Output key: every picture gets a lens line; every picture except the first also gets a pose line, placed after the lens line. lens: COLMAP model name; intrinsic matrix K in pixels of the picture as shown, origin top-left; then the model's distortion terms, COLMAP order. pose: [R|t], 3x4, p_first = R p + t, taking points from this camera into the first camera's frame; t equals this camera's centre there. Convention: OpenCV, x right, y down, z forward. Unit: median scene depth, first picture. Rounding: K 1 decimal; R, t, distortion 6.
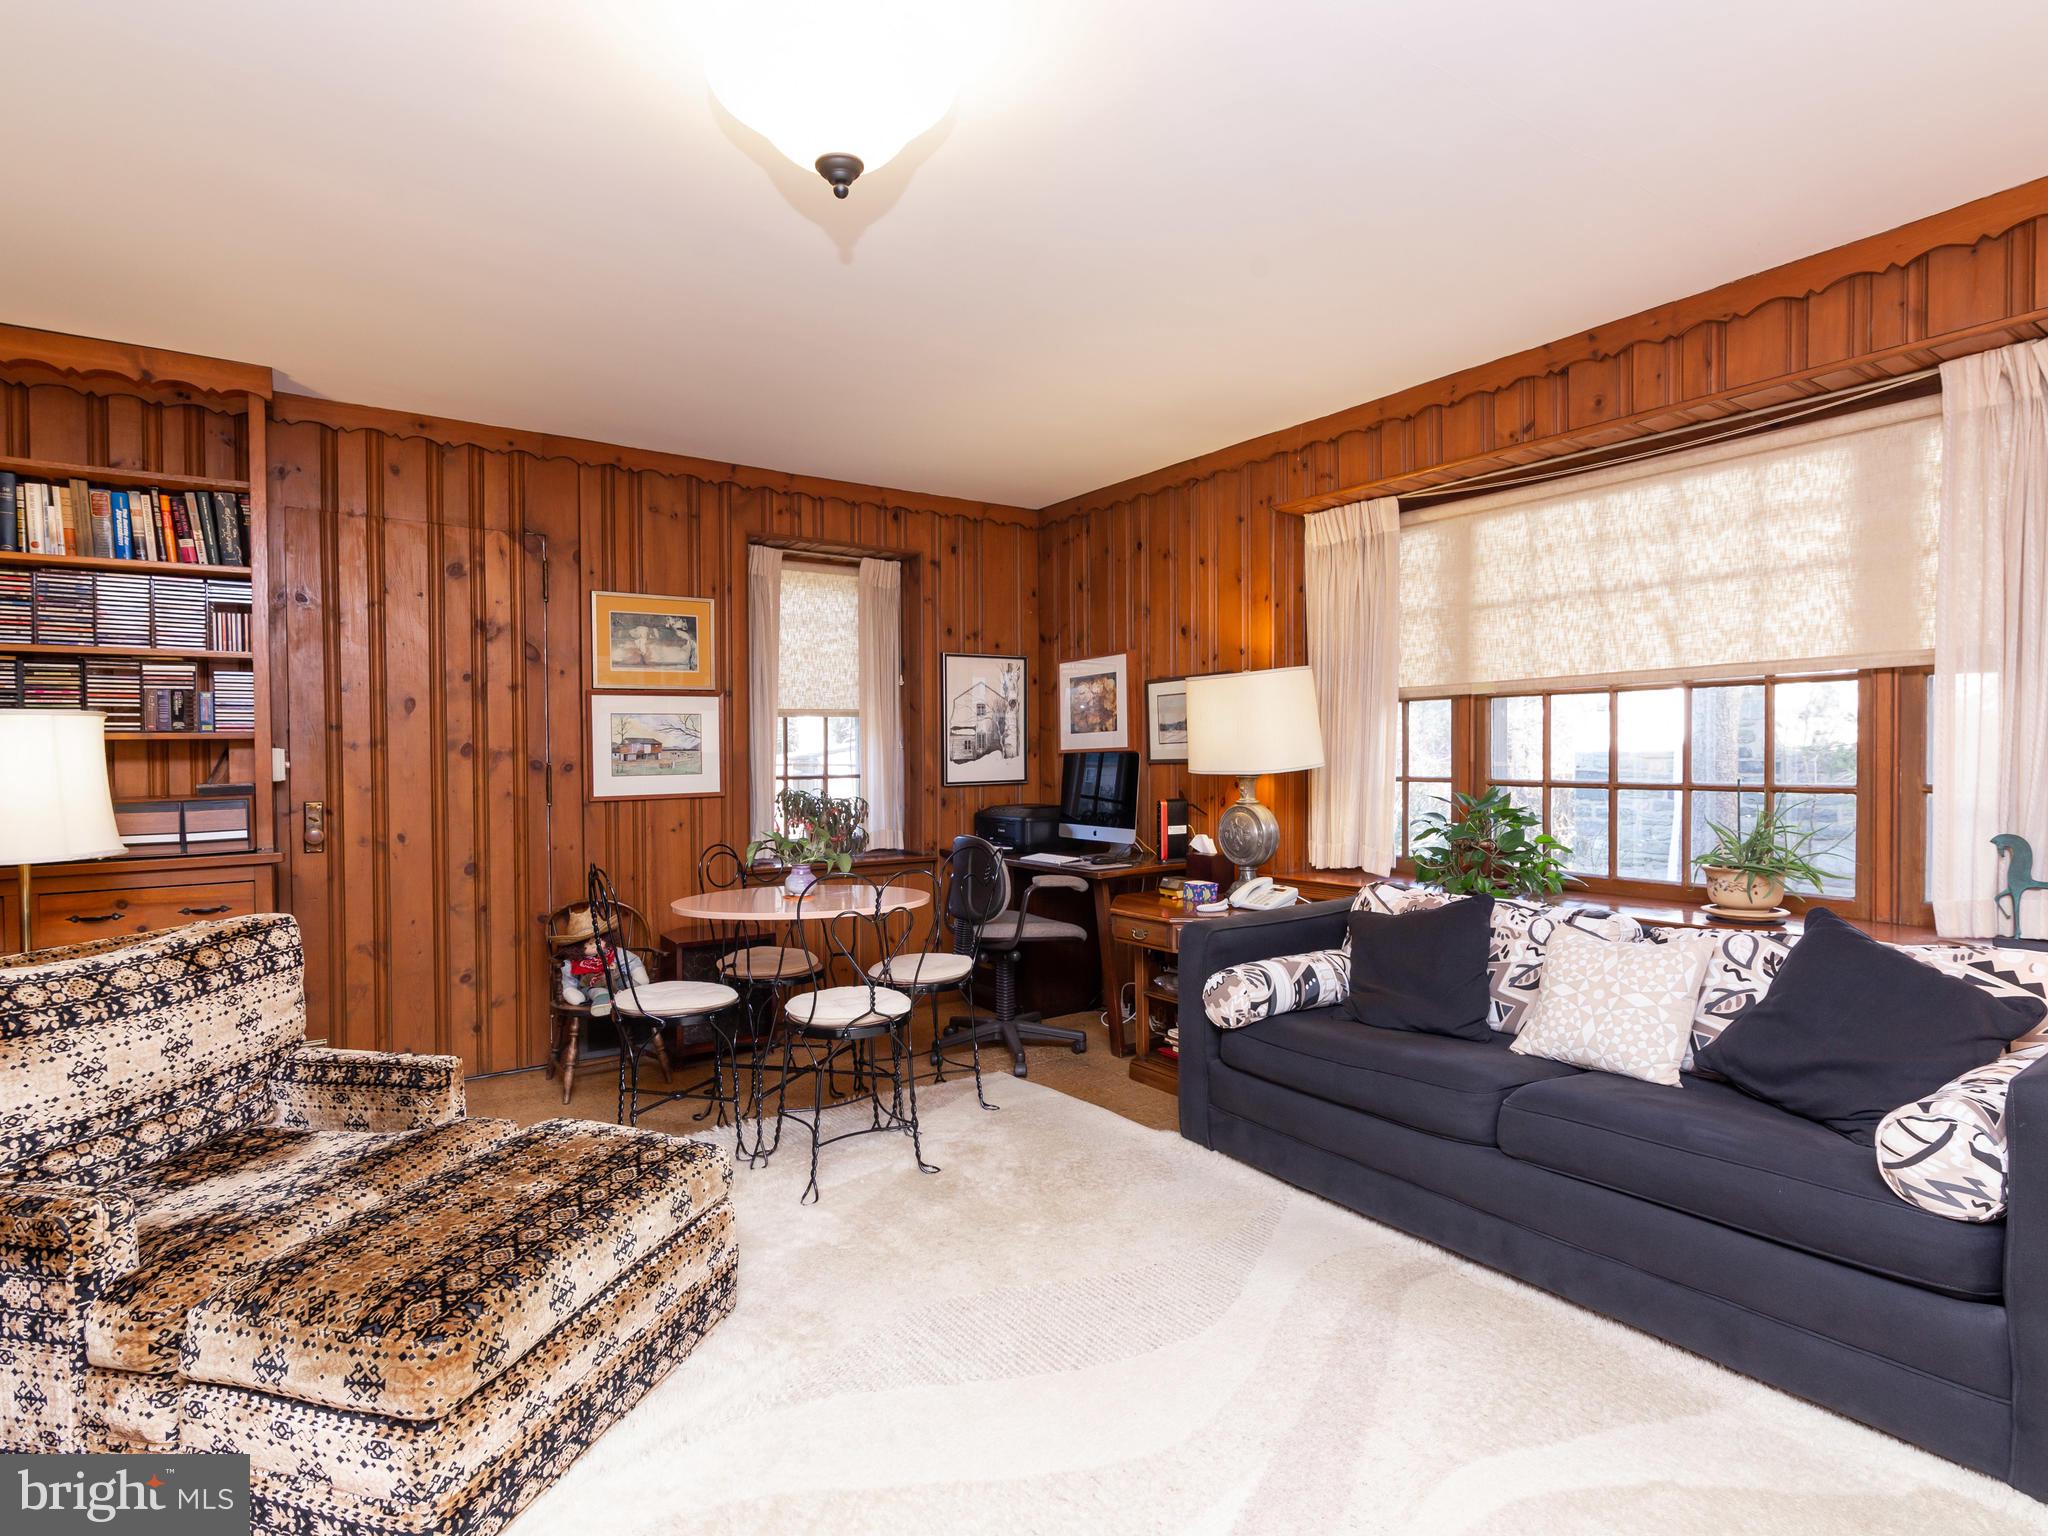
lens RADIAL K [[1059.3, 0, 1019.3], [0, 1059.3, 769.8], [0, 0, 1]] dist [0.000466, 0.000984]
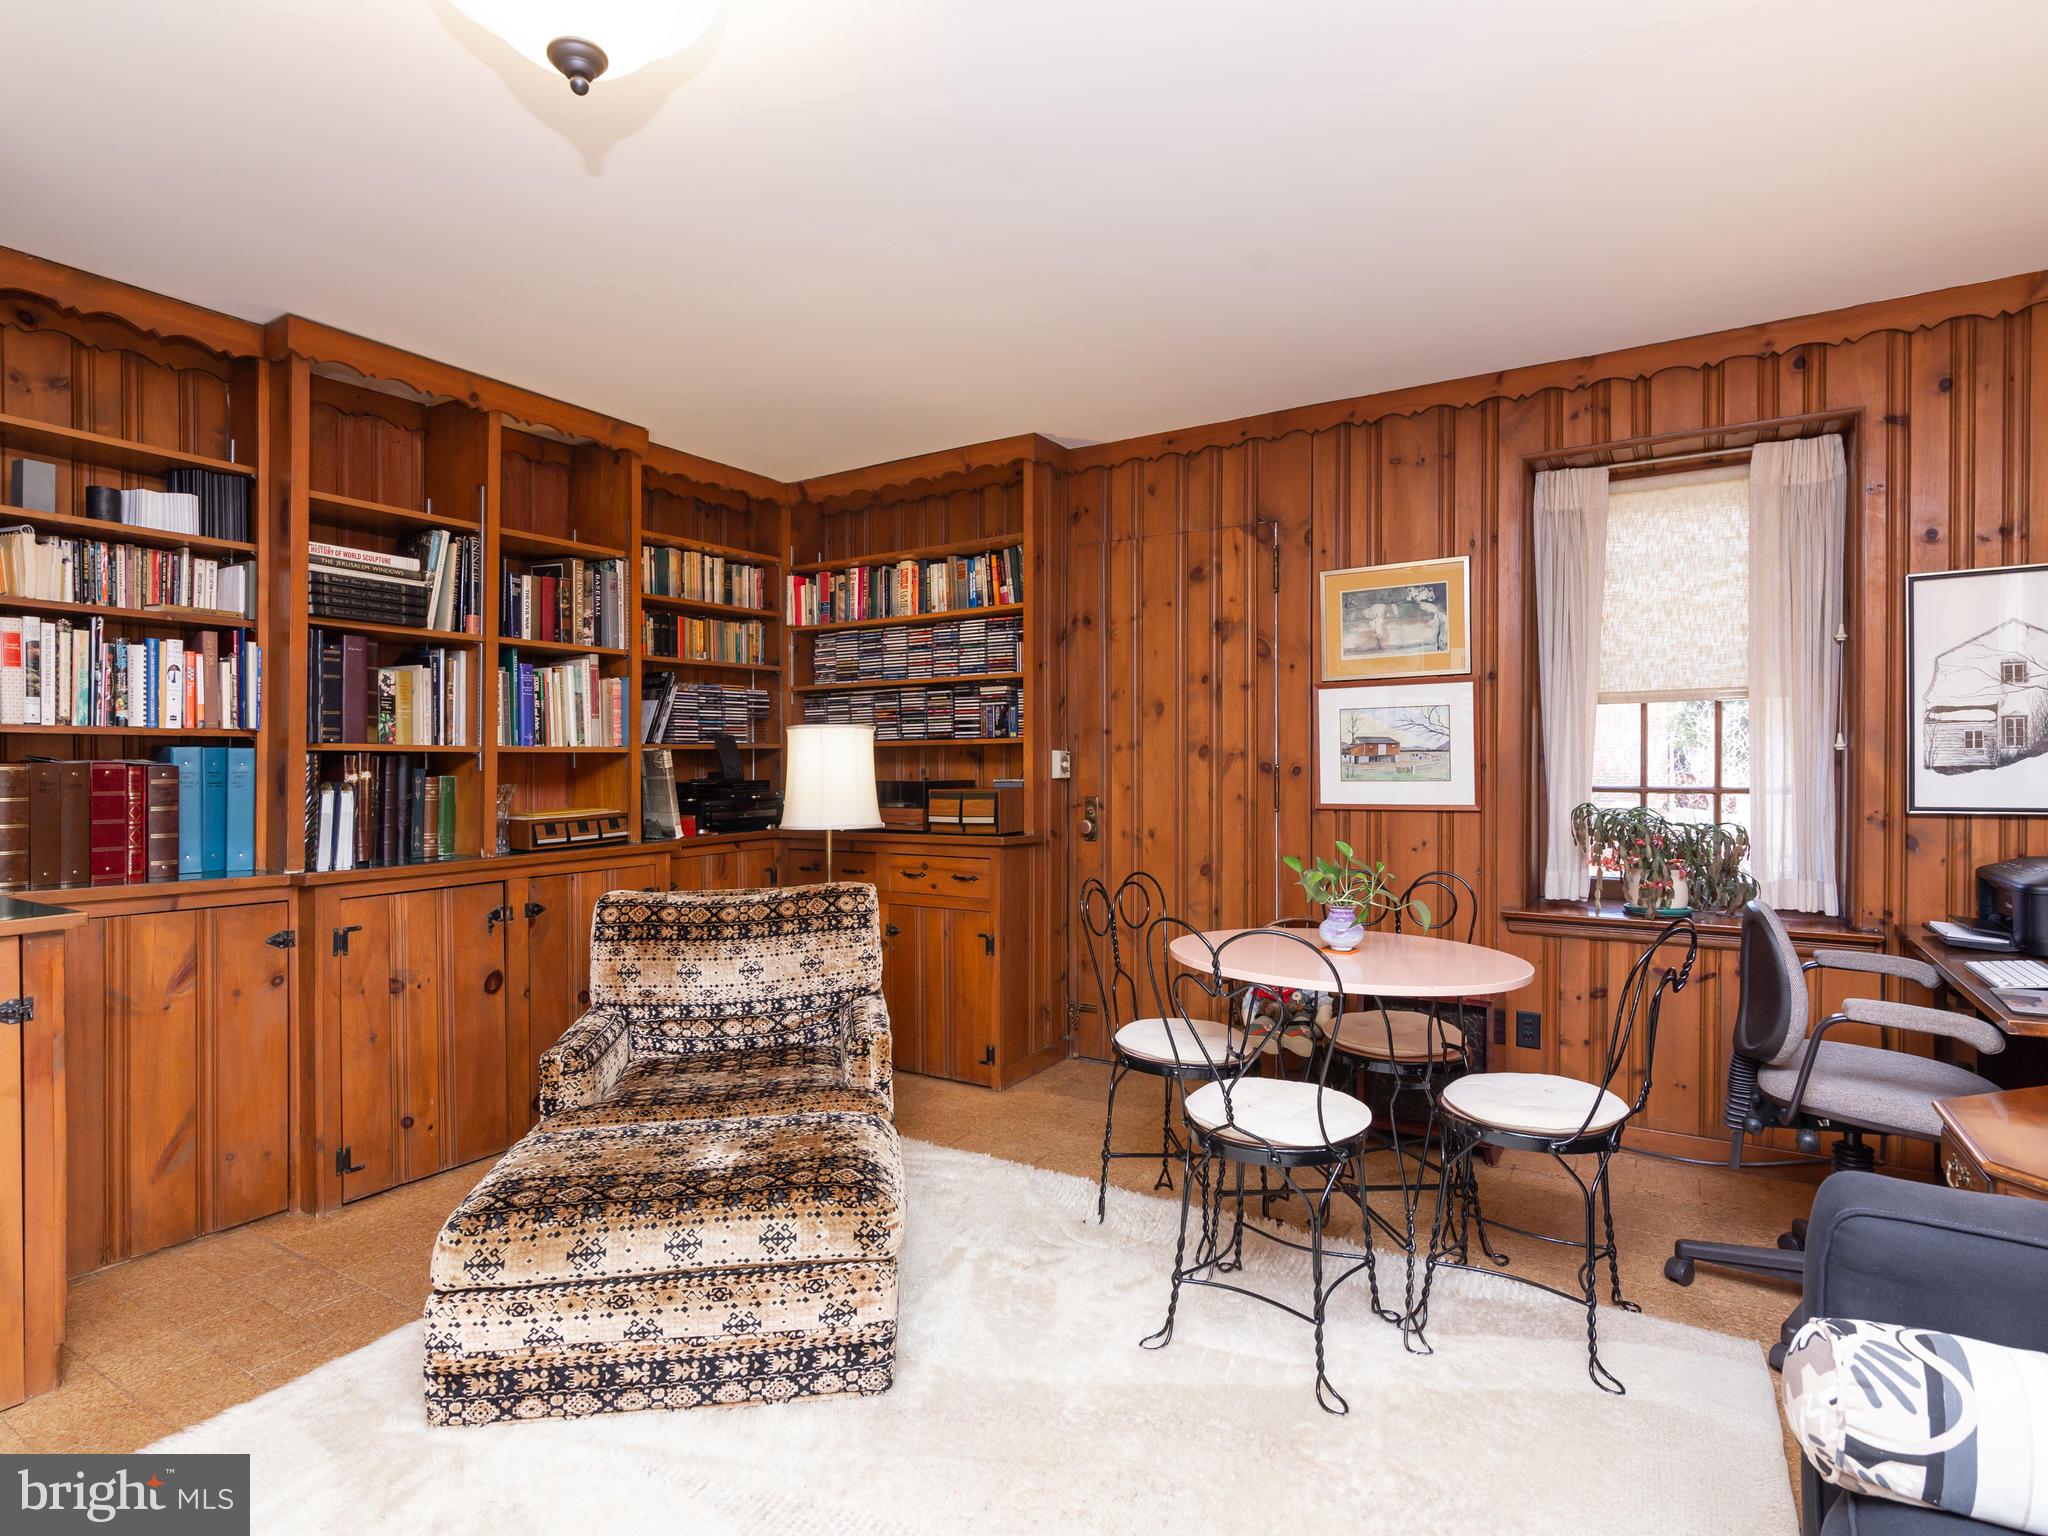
lens RADIAL K [[1059.3, 0, 1026.2], [0, 1059.3, 766.2], [0, 0, 1]] dist [0.000466, 0.000984]
pose [[0.388426, 0.010835, -0.921416, 0.319938], [-0.014540, 0.999878, 0.005628, -0.007360], [0.921365, 0.011212, 0.388536, 0.426430]]
